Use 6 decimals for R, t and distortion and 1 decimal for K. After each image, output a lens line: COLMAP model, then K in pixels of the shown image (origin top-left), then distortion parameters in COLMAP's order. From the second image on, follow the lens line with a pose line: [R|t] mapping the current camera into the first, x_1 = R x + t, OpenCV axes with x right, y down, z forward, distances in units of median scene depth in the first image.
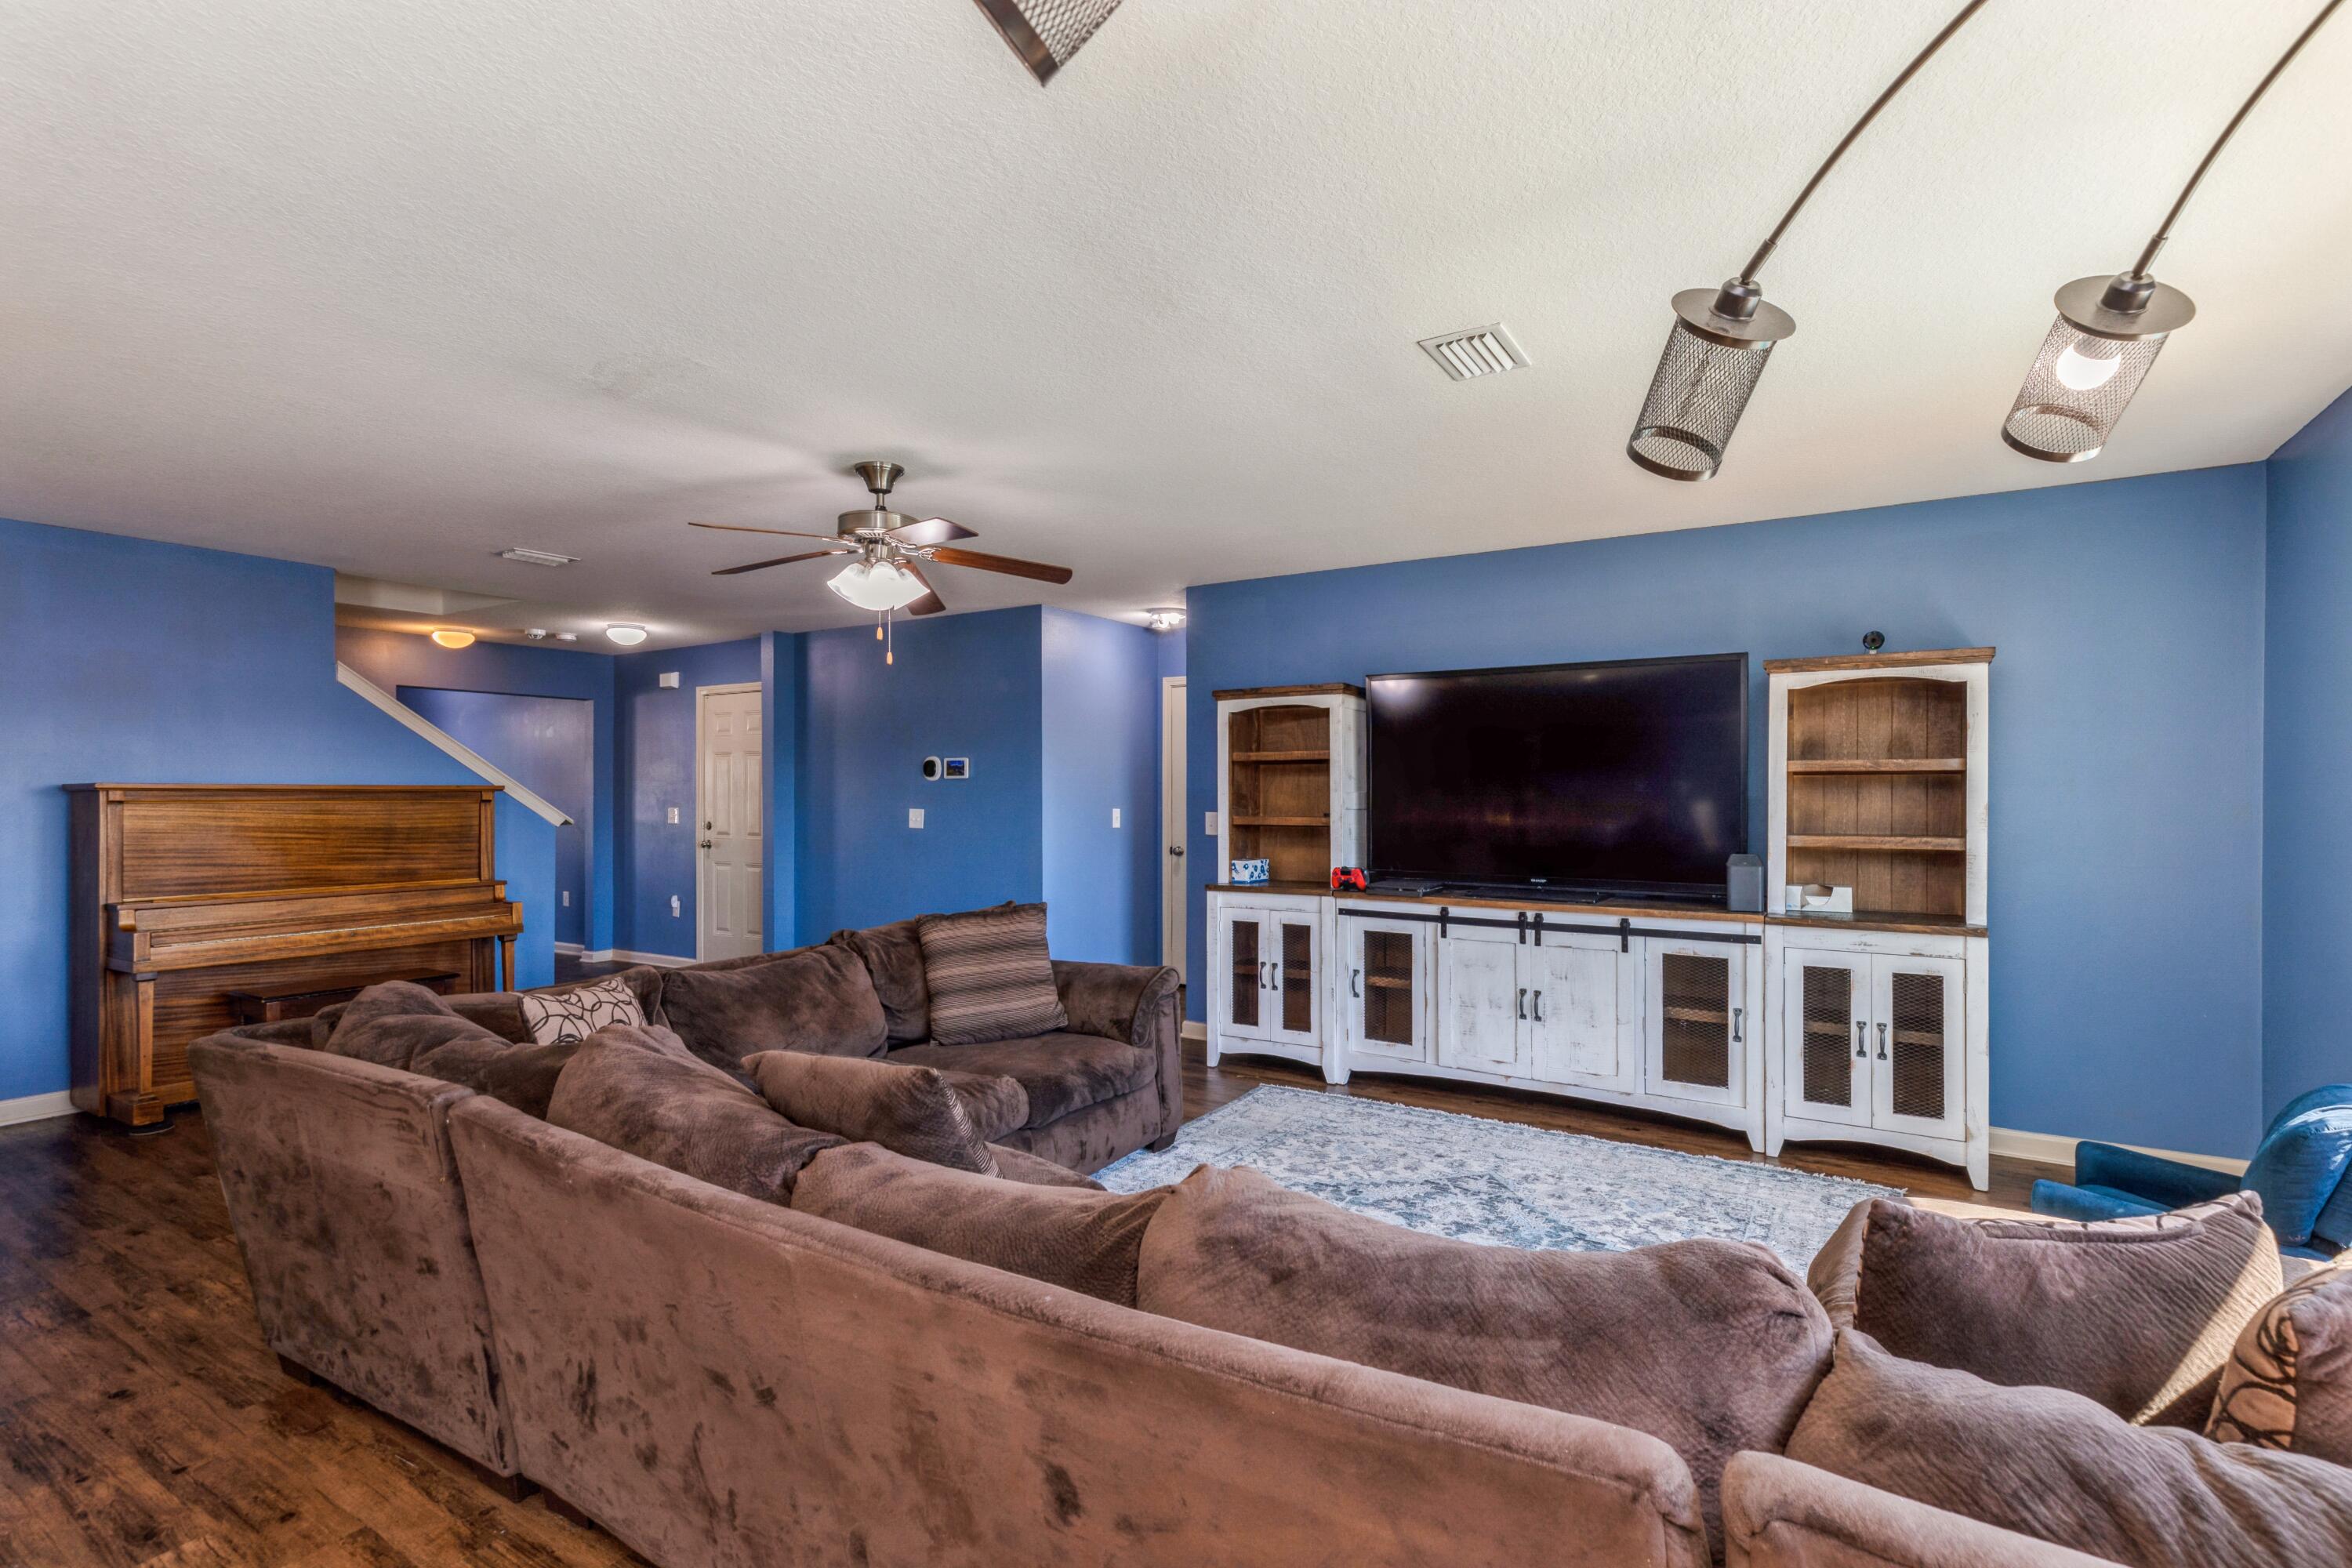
lens RADIAL K [[1065.5, 0, 1188.3], [0, 1065.5, 787.7], [0, 0, 1]] dist [0.009898, -0.001732]
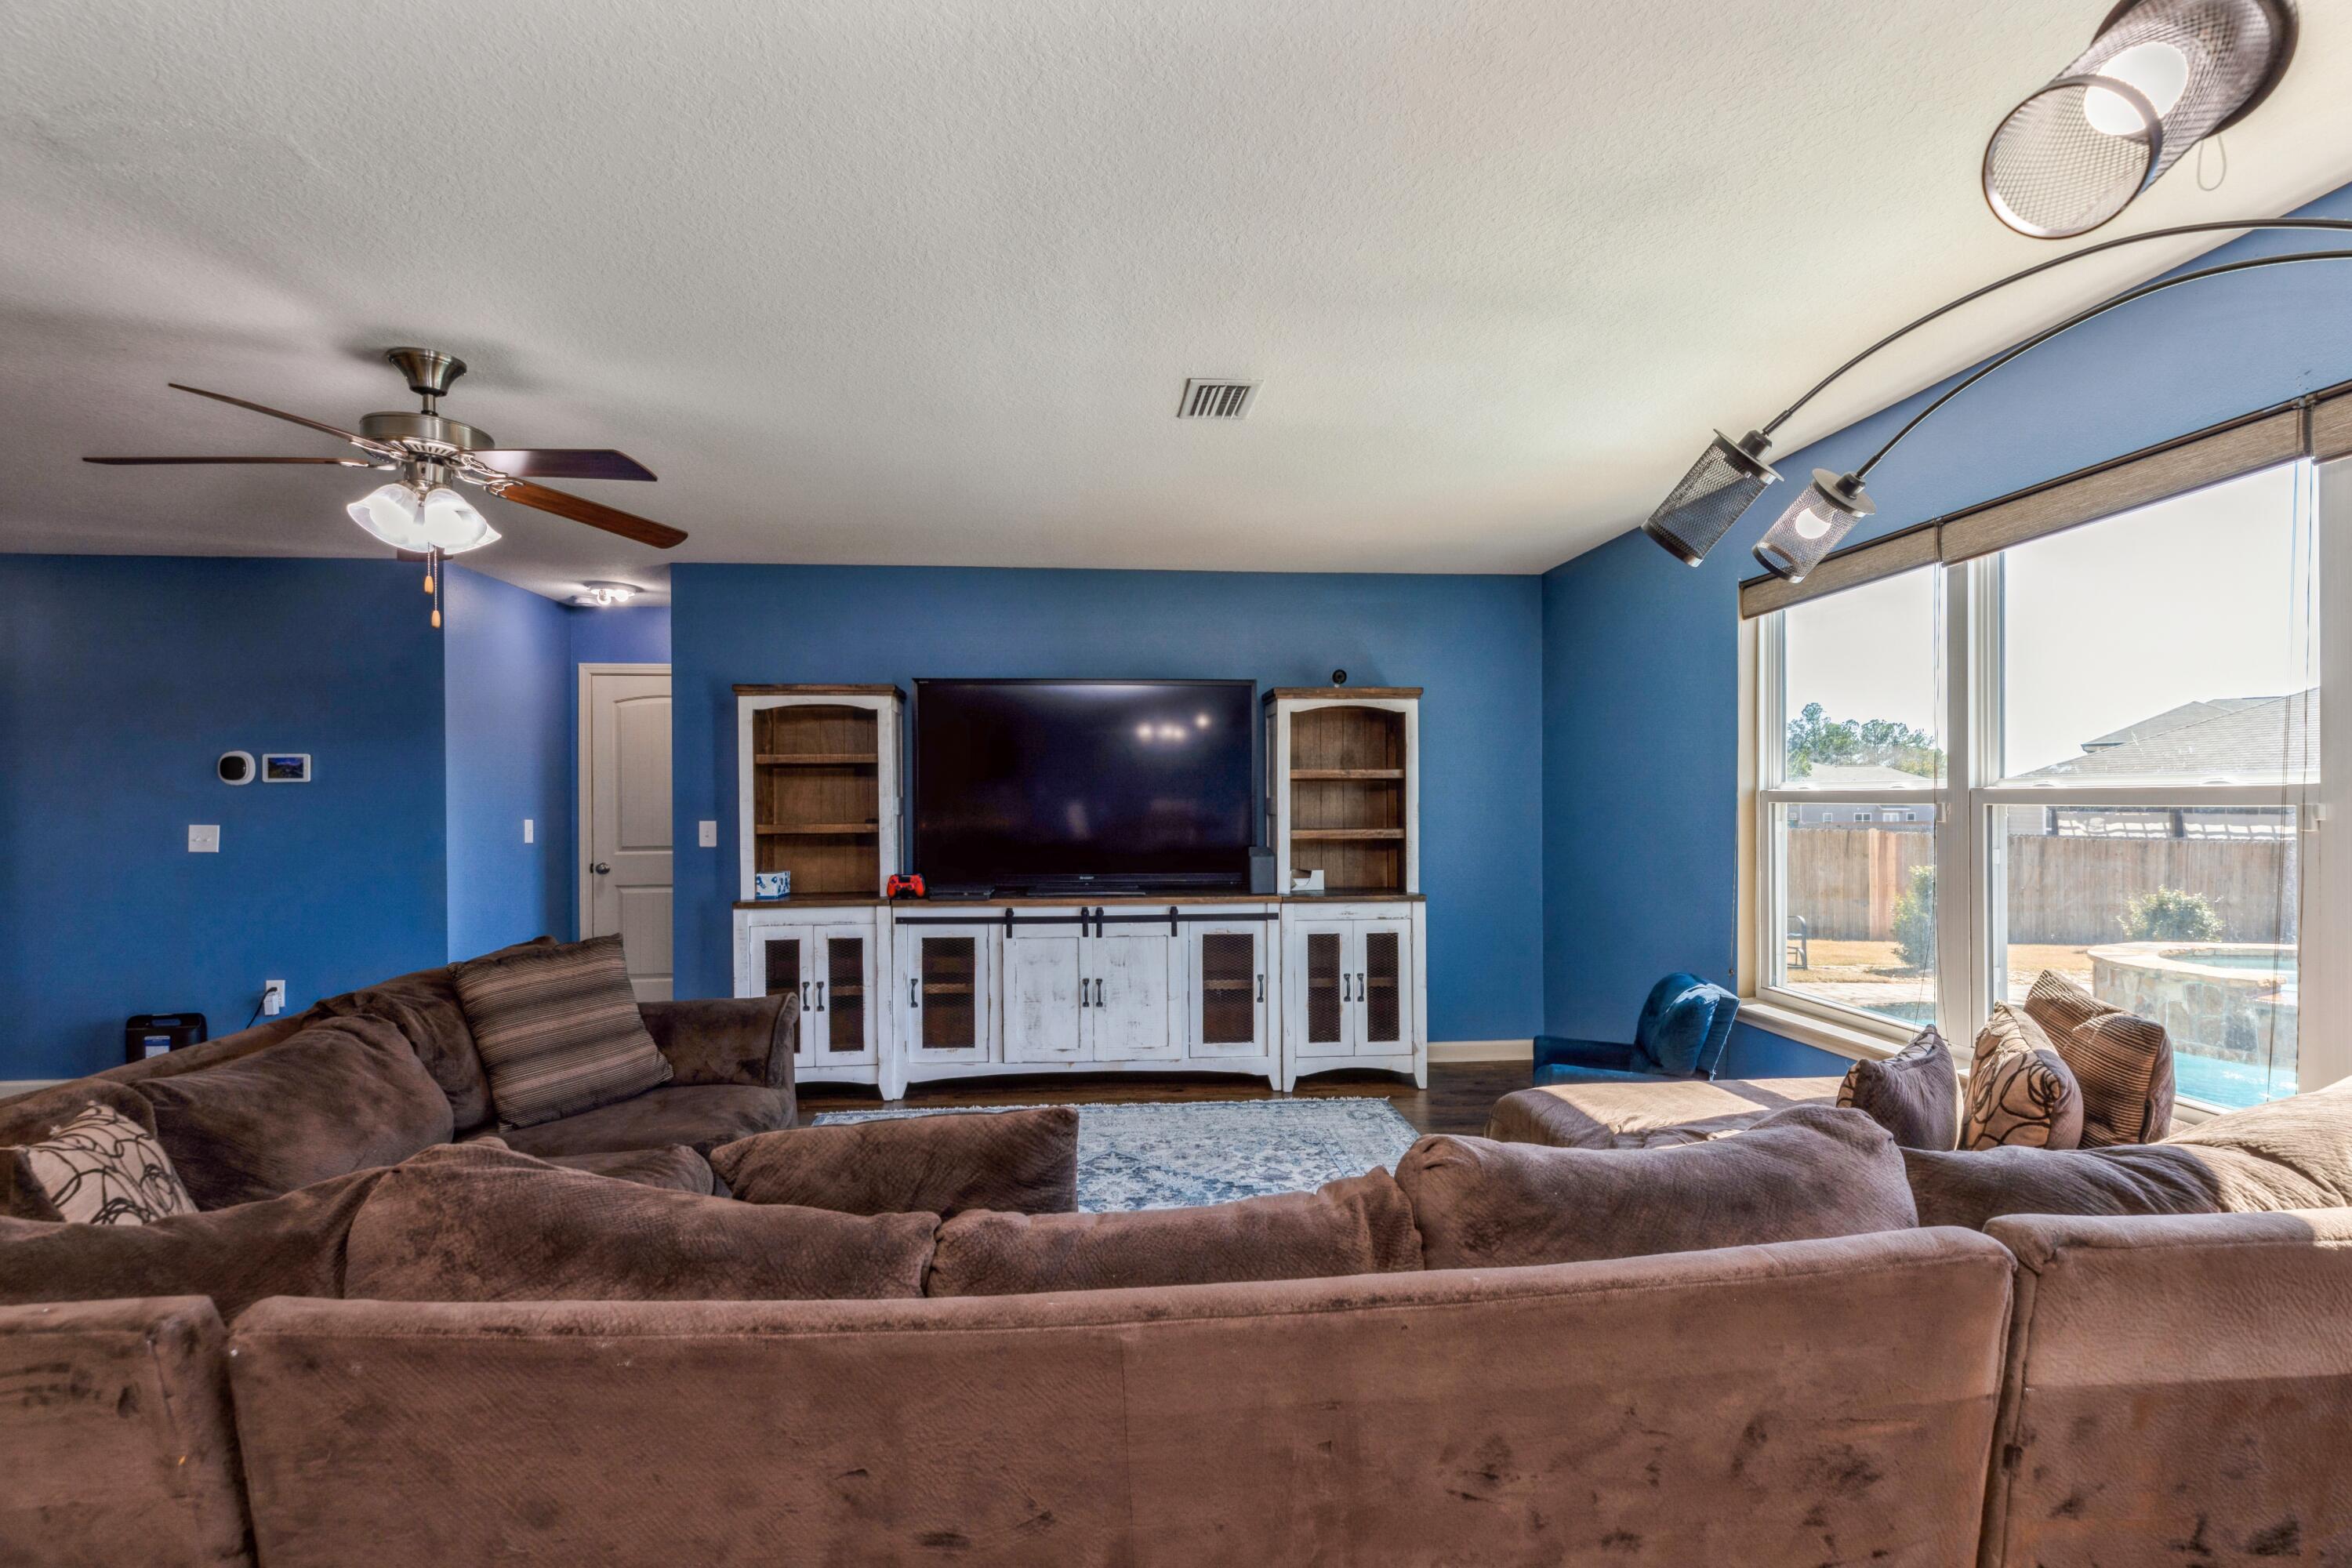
lens RADIAL K [[1065.5, 0, 1156.2], [0, 1065.5, 792.9], [0, 0, 1]] dist [0.009898, -0.001732]
pose [[0.808554, -0.002750, 0.588416, -0.284318], [0.002879, 0.999996, 0.000717, 0.000216], [-0.588415, 0.001114, 0.808558, 0.095635]]
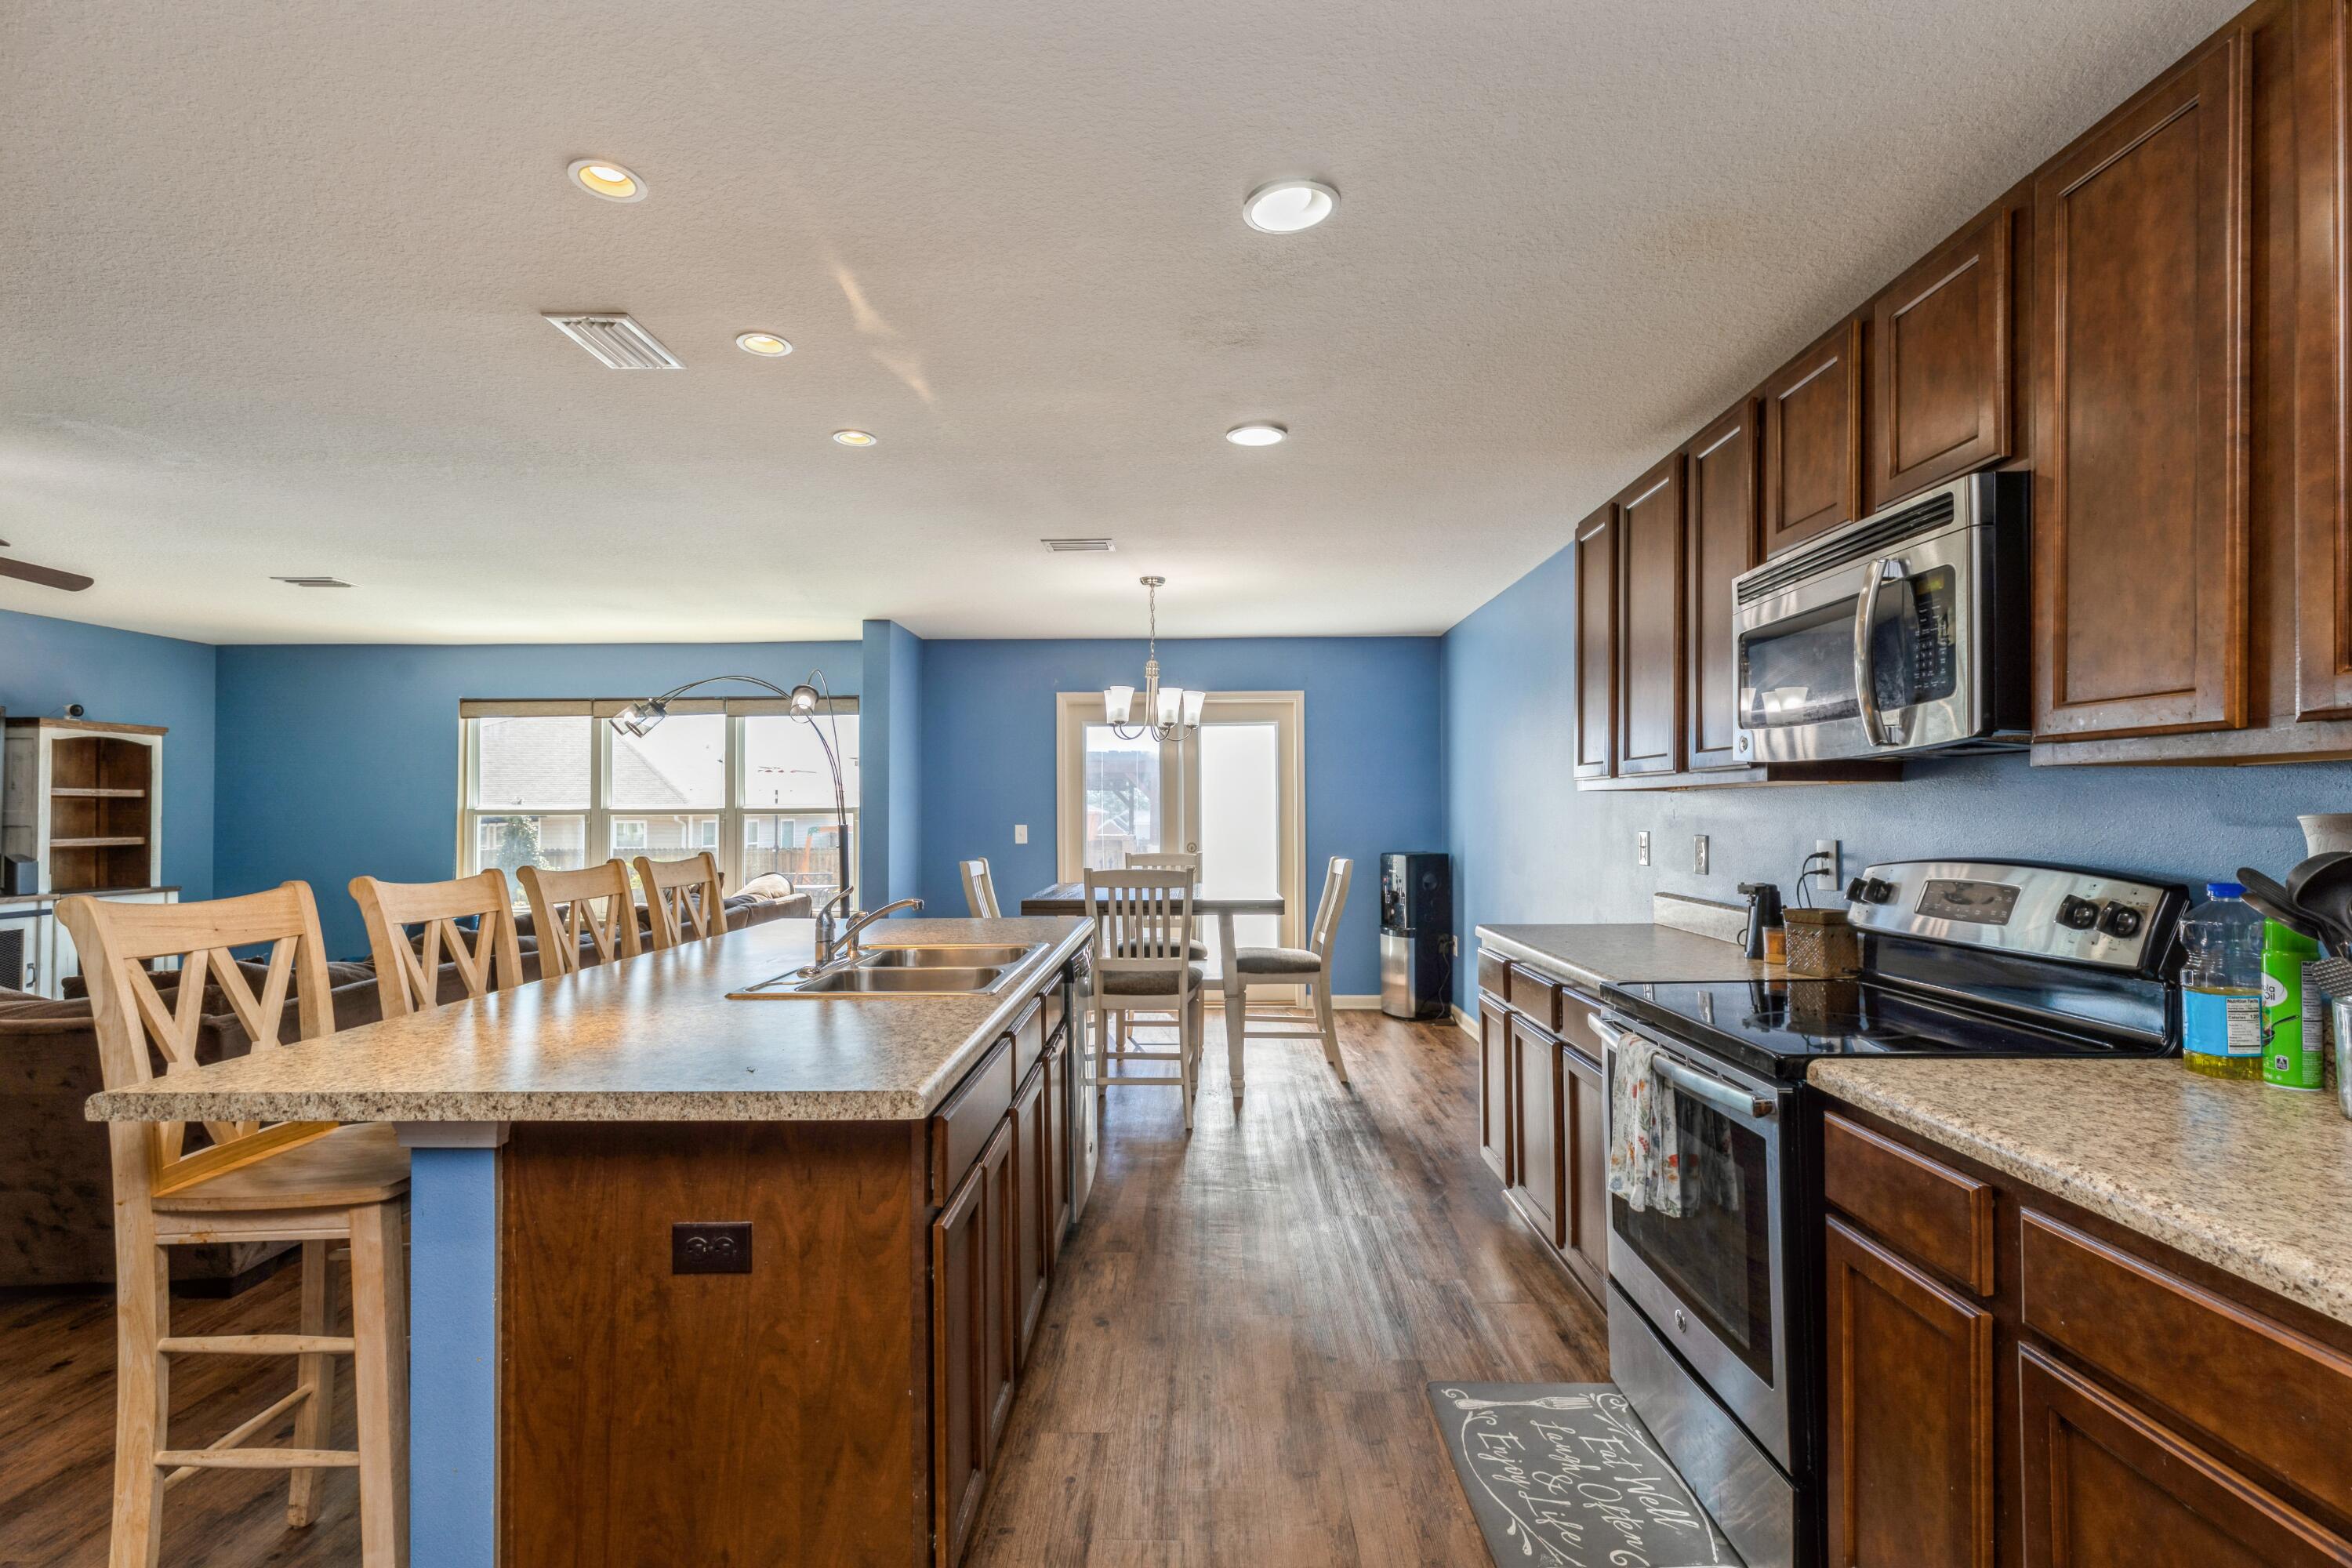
lens RADIAL K [[1065.5, 0, 1190.1], [0, 1065.5, 798.8], [0, 0, 1]] dist [0.009898, -0.001732]
pose [[-0.497657, 0.004431, 0.867363, -1.466500], [-0.004377, 0.999961, -0.007619, -0.006748], [-0.867363, -0.007588, -0.497619, 0.377352]]
